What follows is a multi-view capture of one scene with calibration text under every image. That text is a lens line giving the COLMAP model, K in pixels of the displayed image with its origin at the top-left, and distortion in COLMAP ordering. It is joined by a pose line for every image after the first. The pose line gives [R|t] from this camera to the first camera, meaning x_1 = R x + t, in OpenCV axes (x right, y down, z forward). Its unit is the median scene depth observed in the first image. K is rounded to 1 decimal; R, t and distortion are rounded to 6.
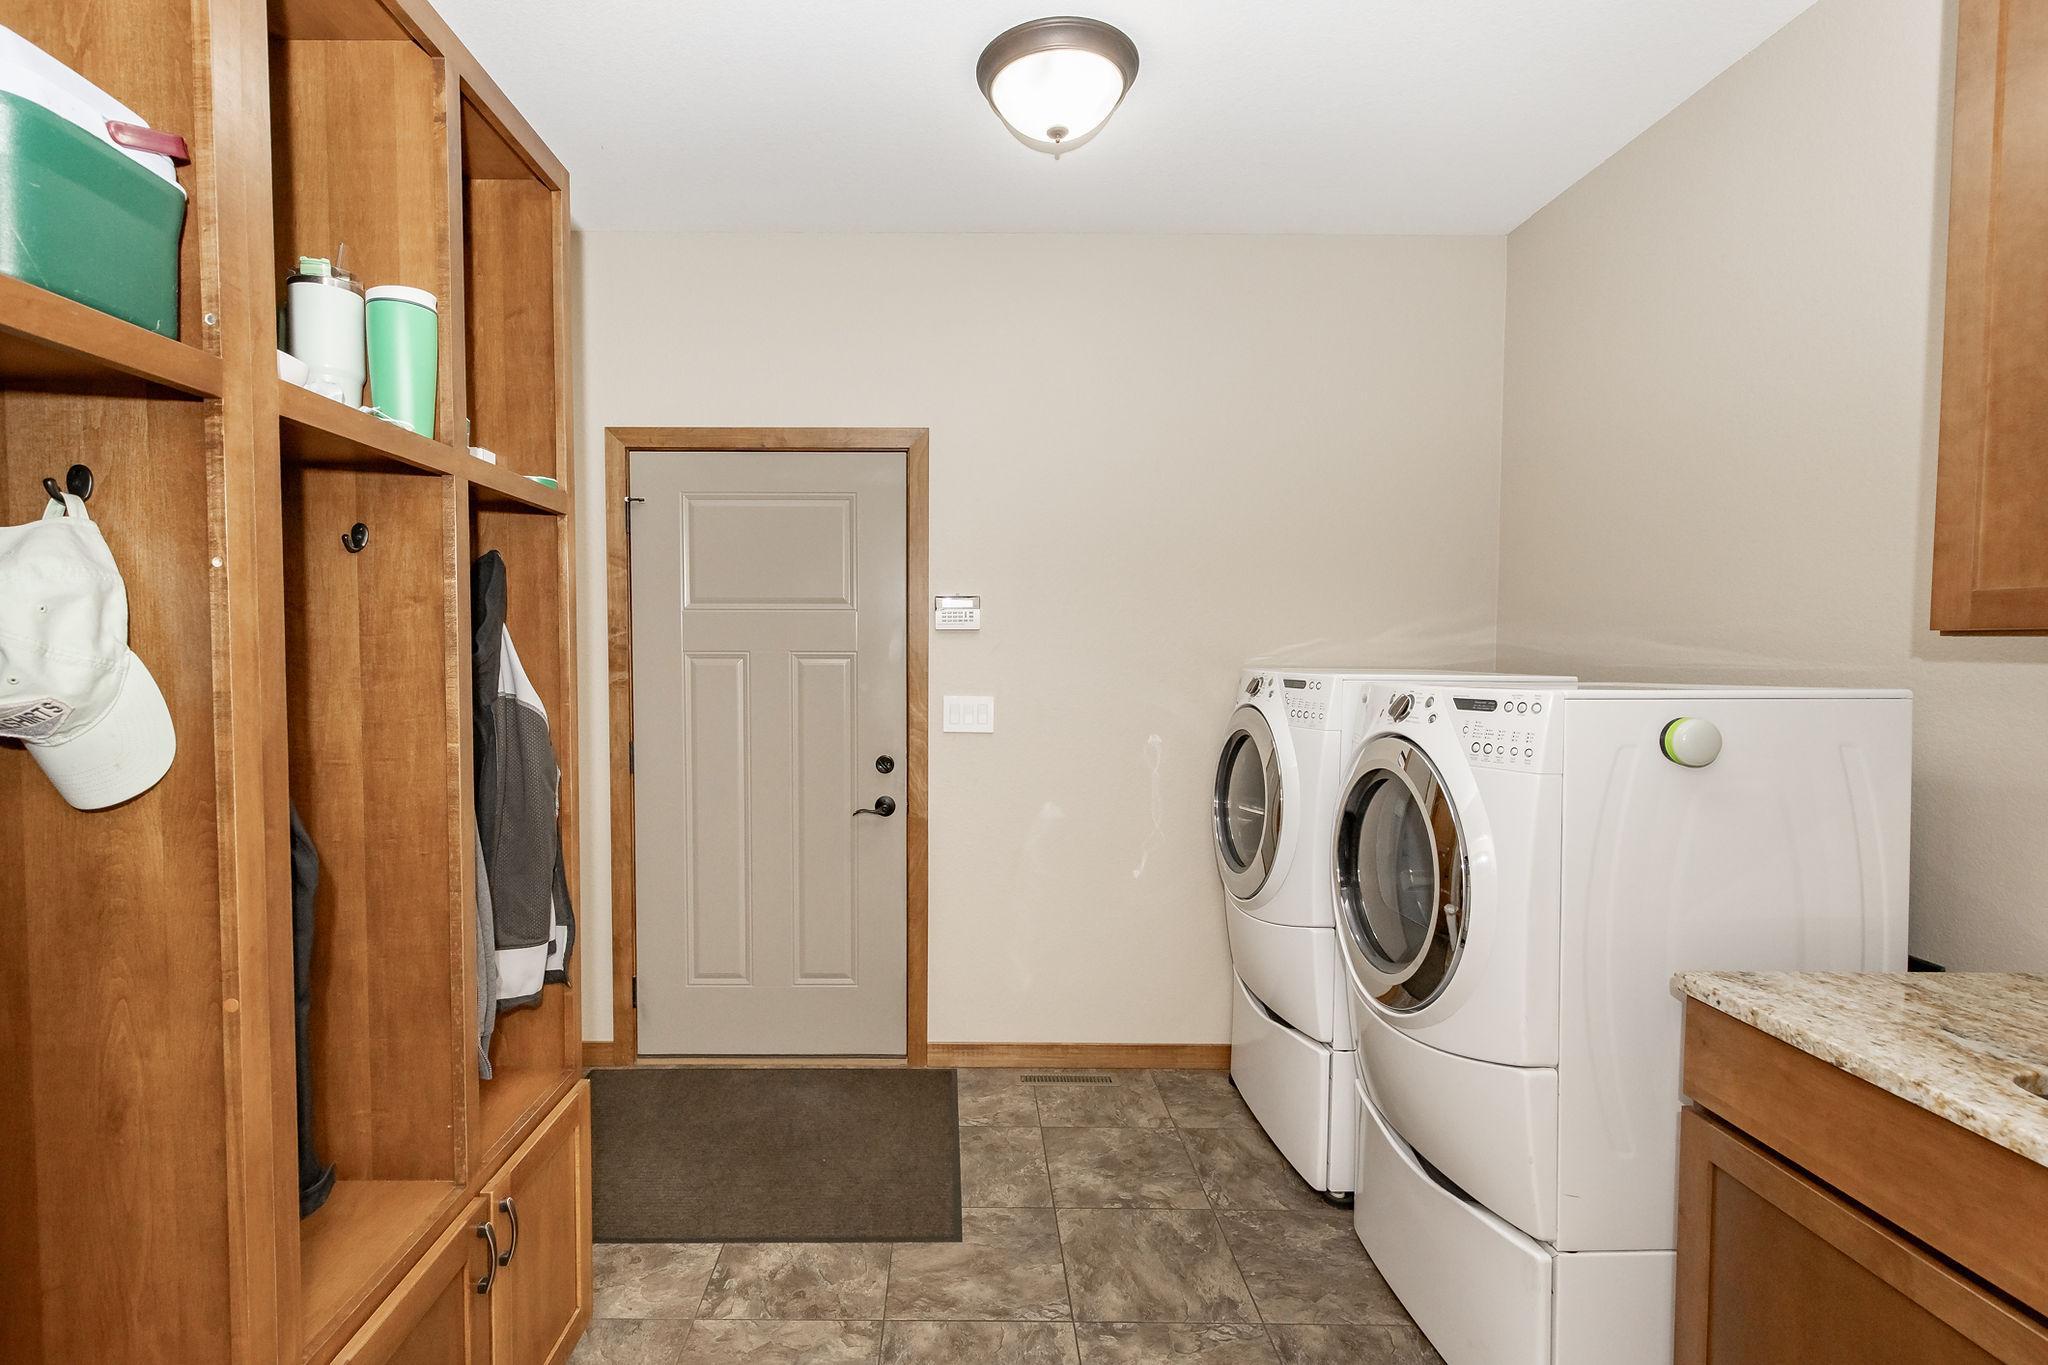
lens RADIAL K [[937.0, 0, 970.4], [0, 937.0, 675.0], [0, 0, 1]] dist [0.000925, 0.000437]
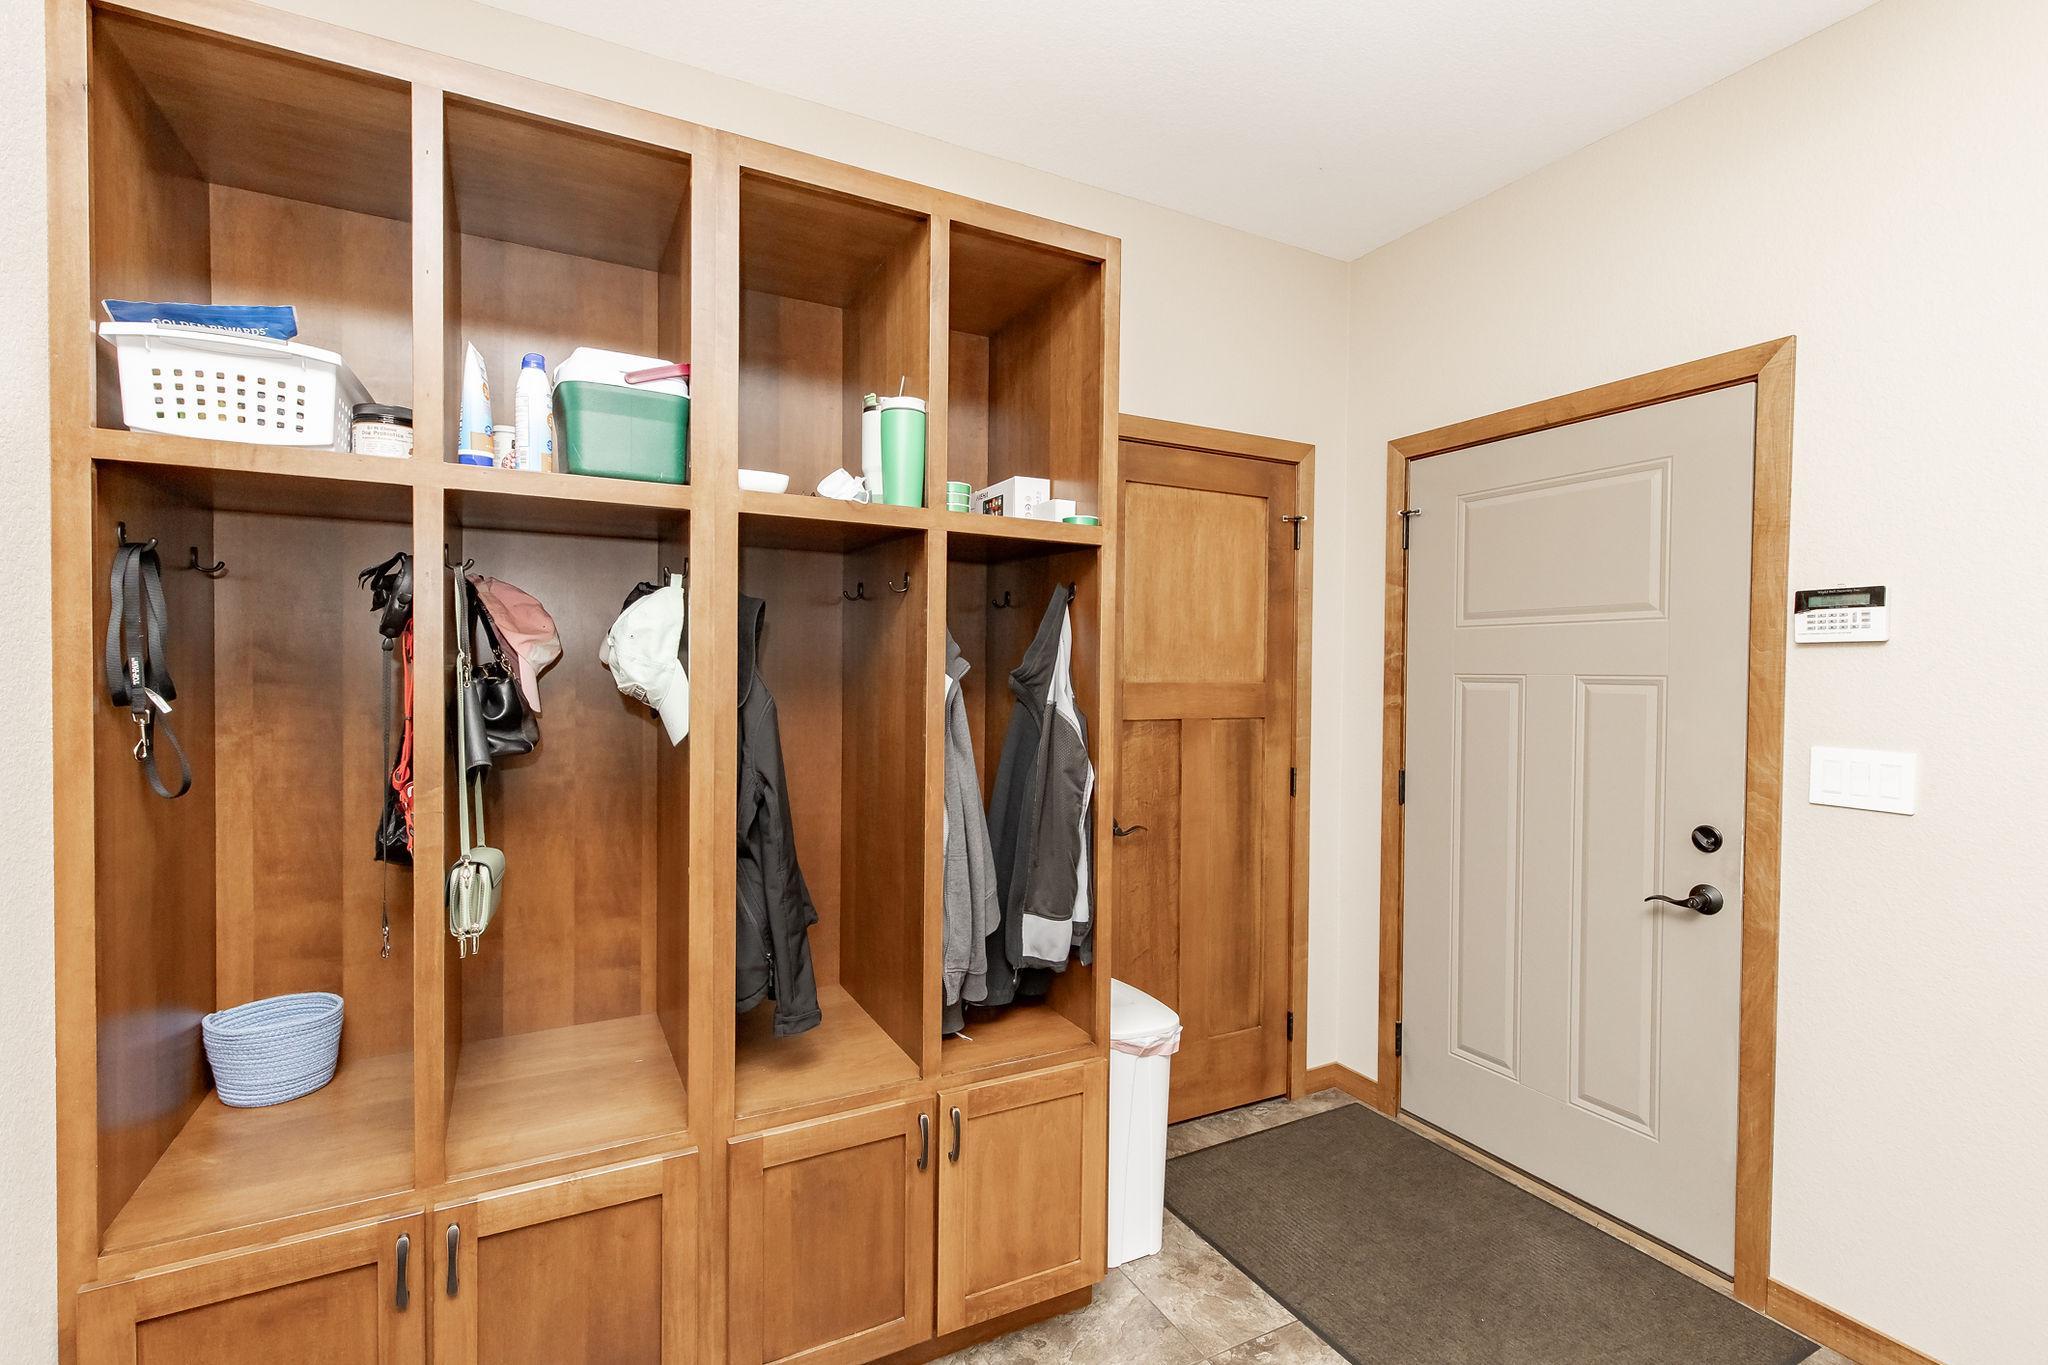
lens RADIAL K [[937.0, 0, 1031.5], [0, 937.0, 685.9], [0, 0, 1]] dist [0.000925, 0.000437]
pose [[0.455920, 0.016561, -0.889866, 0.302532], [-0.035718, 0.999362, 0.000299, -0.000258], [0.889304, 0.031648, 0.456221, 0.241333]]
